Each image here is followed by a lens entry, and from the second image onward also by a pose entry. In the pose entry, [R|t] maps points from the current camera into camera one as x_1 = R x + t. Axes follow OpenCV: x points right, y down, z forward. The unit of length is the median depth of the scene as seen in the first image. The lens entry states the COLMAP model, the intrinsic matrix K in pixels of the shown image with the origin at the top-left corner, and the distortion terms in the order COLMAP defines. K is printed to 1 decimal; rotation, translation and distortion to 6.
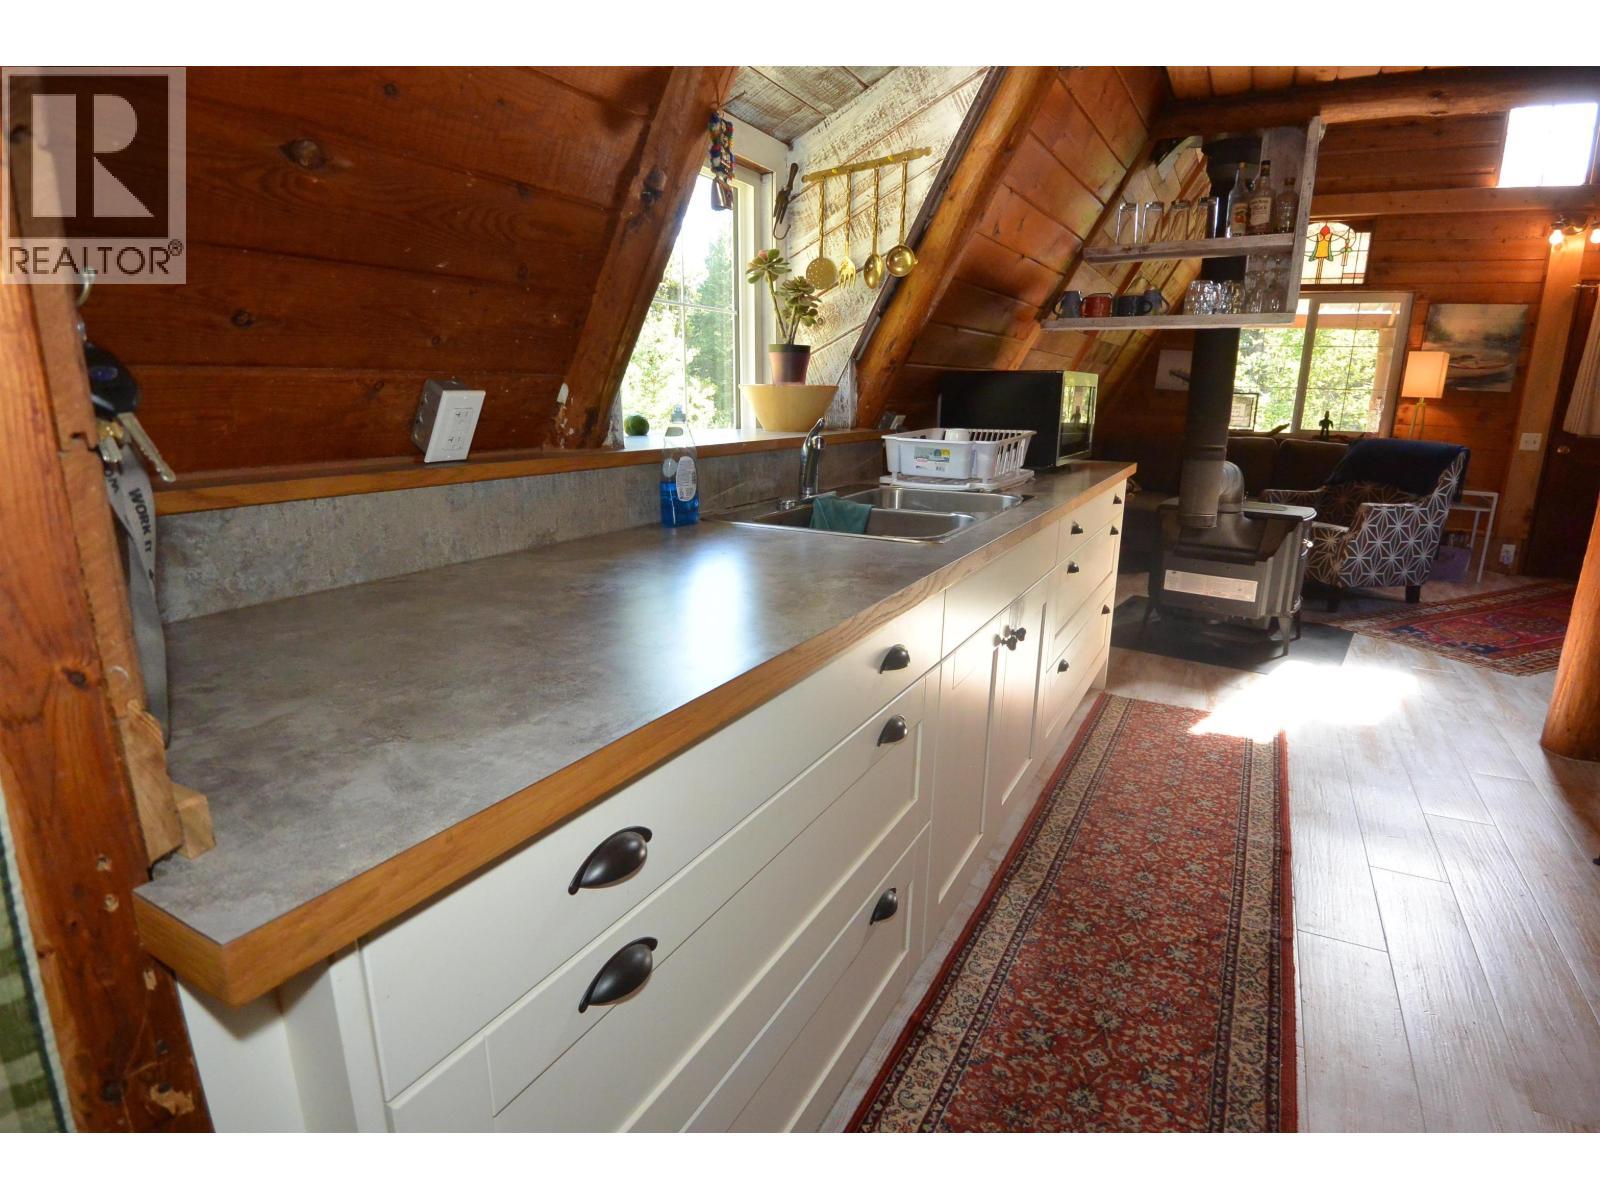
lens RADIAL K [[839.5, 0, 809.0], [0, 839.5, 607.4], [0, 0, 1]] dist [-0.000332, -0.027470]
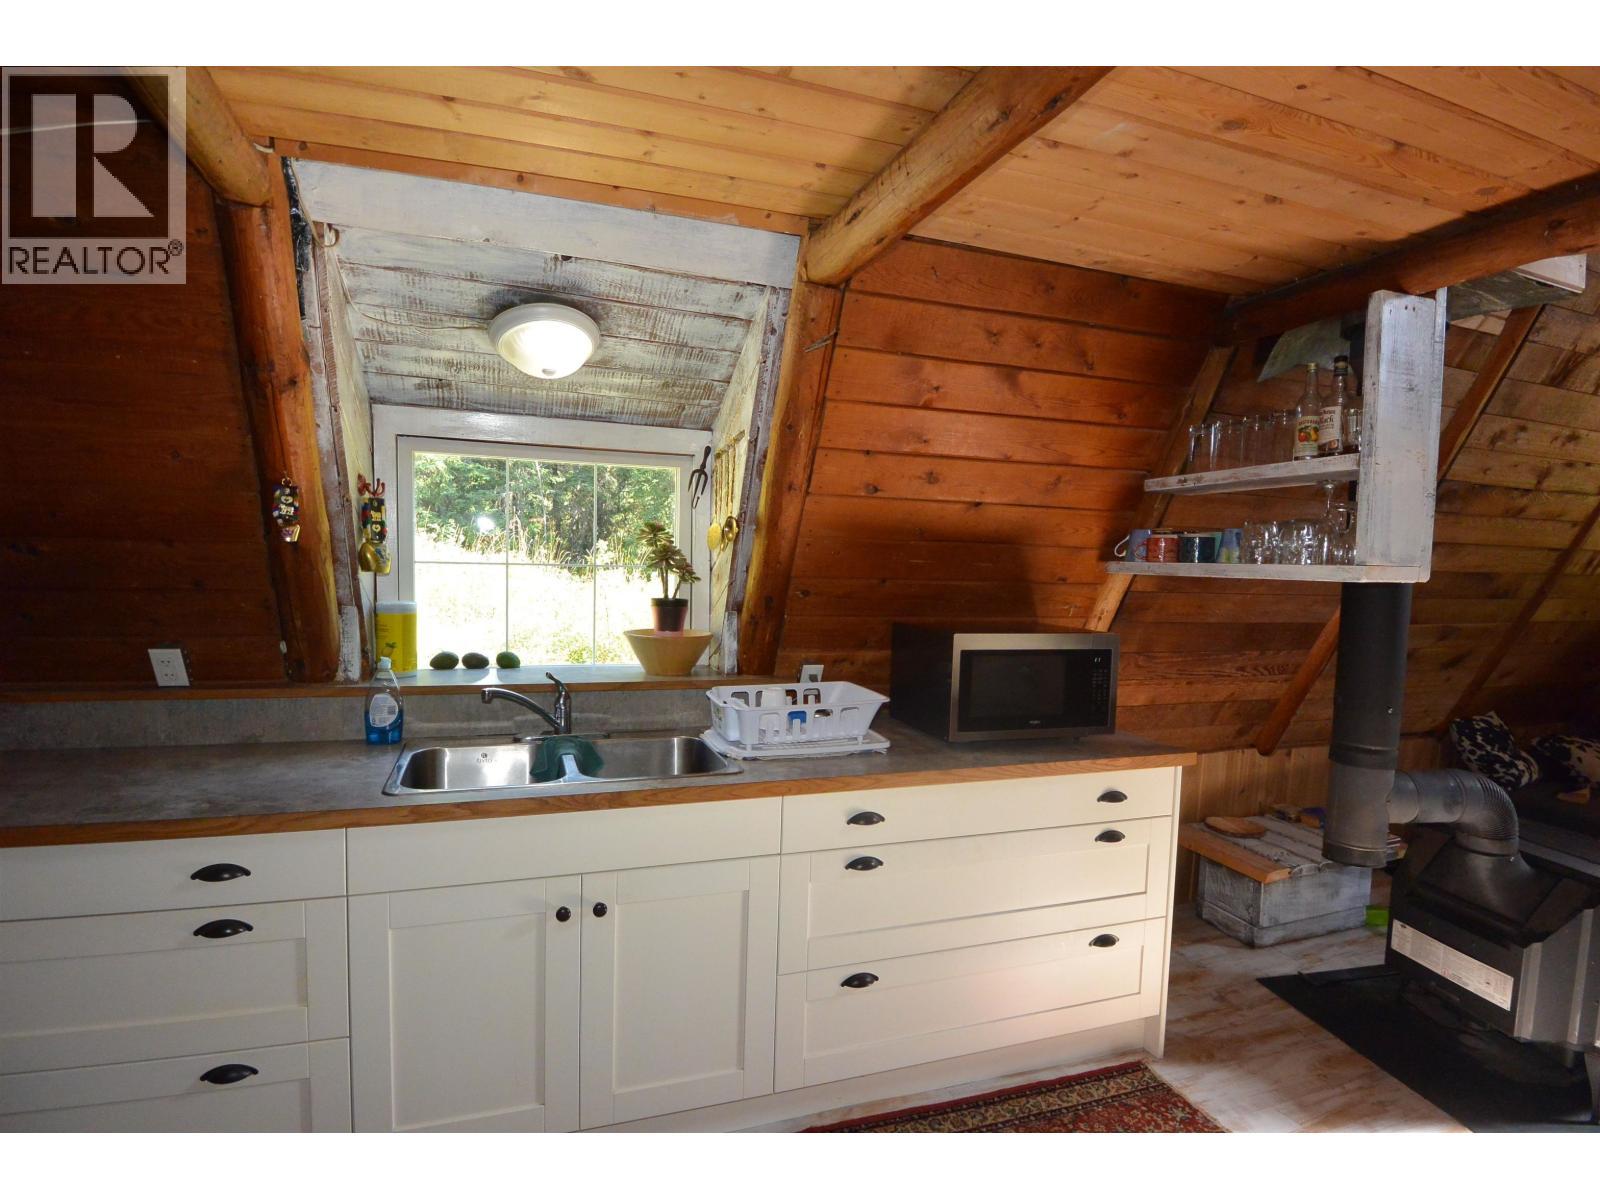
lens RADIAL K [[829.1, 0, 803.7], [0, 829.1, 605.7], [0, 0, 1]] dist [-0.001323, -0.025947]
pose [[0.737762, 0.051259, -0.673112, 0.531881], [-0.190793, 0.972293, -0.135075, -0.114345], [0.647538, 0.228078, 0.727100, 0.185452]]
